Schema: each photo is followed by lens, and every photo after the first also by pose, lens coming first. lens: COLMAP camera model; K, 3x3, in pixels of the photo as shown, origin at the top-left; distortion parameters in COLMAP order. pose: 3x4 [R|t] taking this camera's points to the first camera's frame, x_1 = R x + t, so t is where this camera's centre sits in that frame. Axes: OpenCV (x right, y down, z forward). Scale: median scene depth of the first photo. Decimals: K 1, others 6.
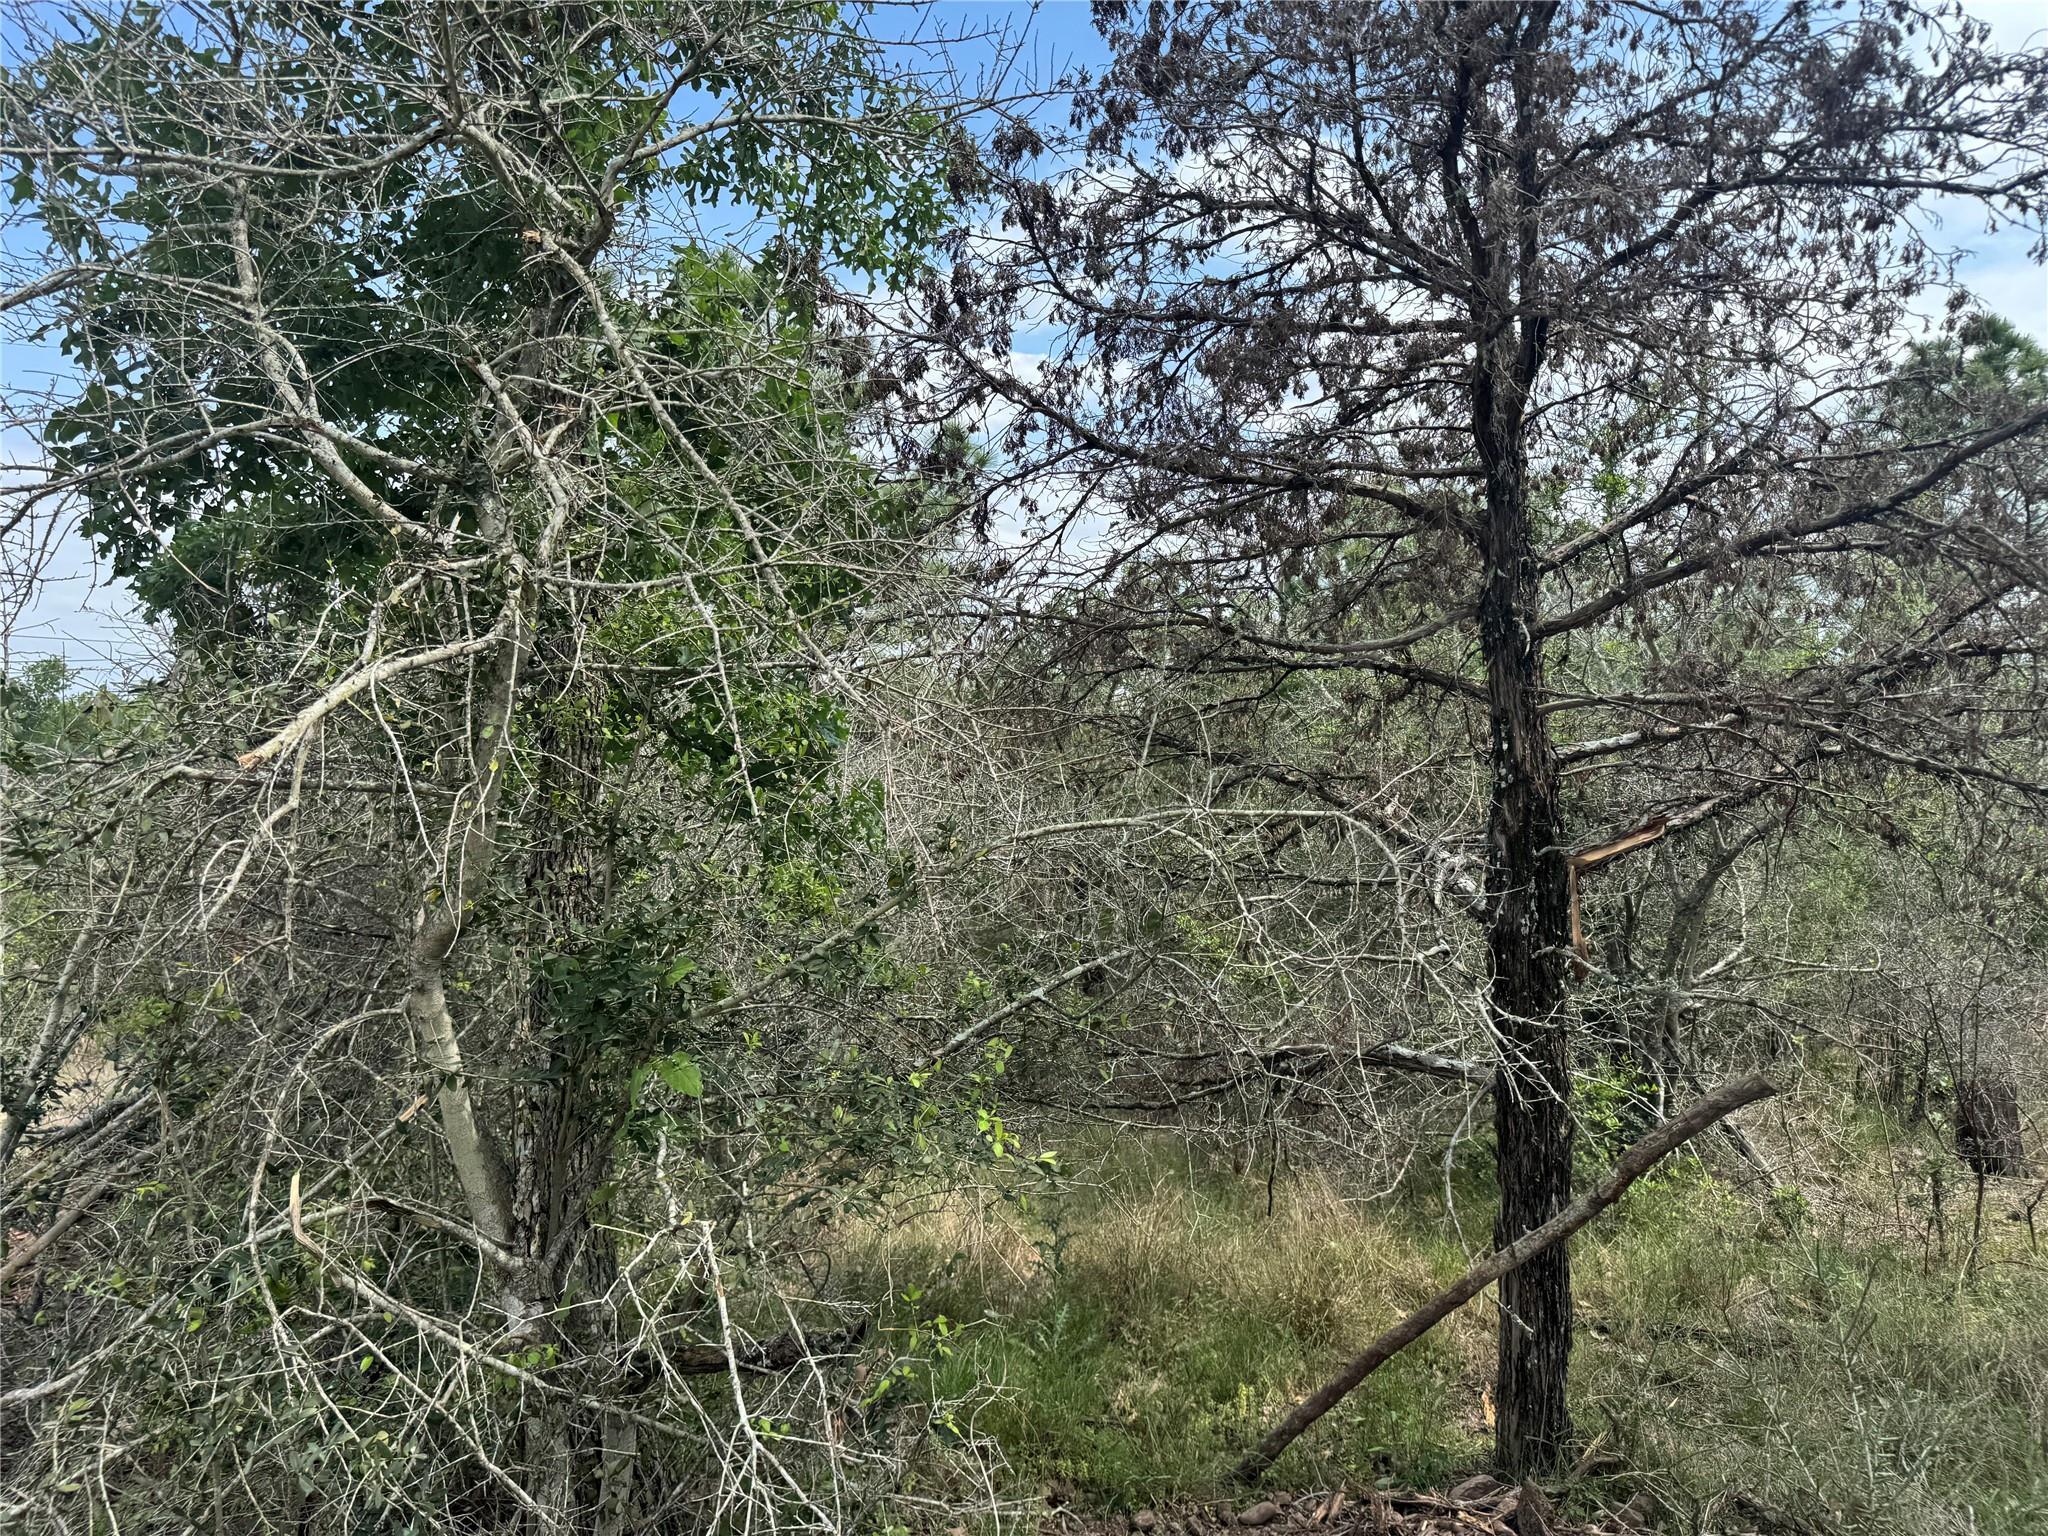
lens RADIAL K [[1418.3, 0, 1028.6], [0, 1418.3, 773.4], [0, 0, 1]] dist [0.025281, -0.031811]
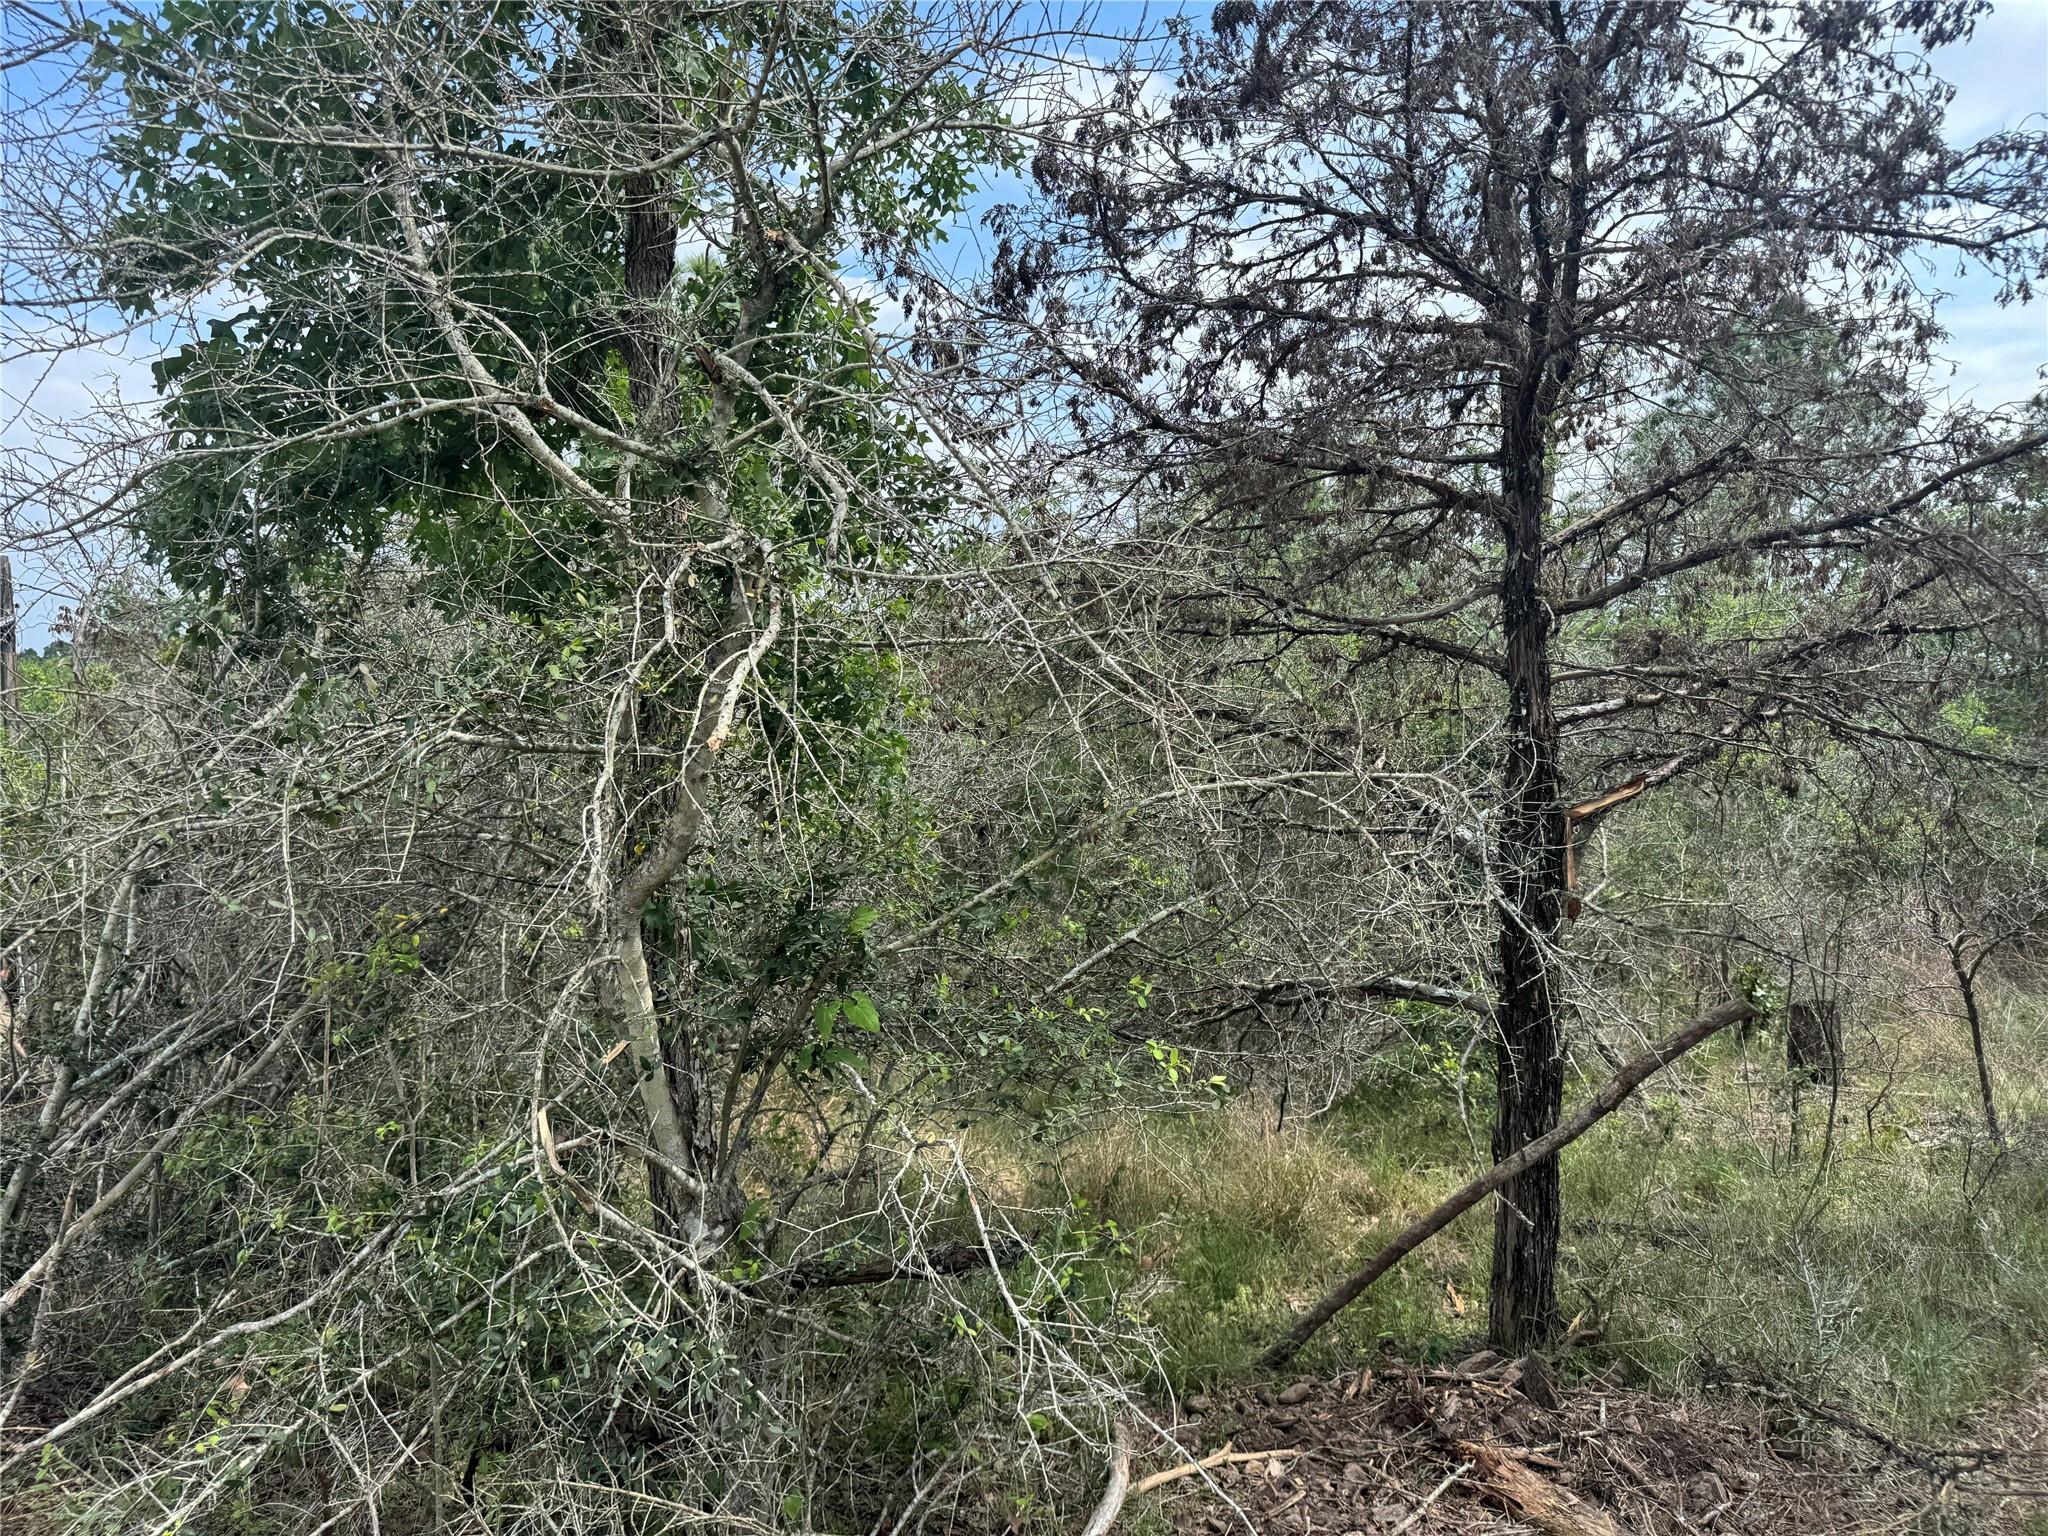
lens RADIAL K [[1418.3, 0, 1028.6], [0, 1418.3, 773.4], [0, 0, 1]] dist [0.025281, -0.031811]
pose [[0.992269, 0.005031, 0.124004, -0.181713], [-0.010599, 0.998963, 0.044284, -0.015286], [-0.123652, -0.045256, 0.991293, -0.061698]]
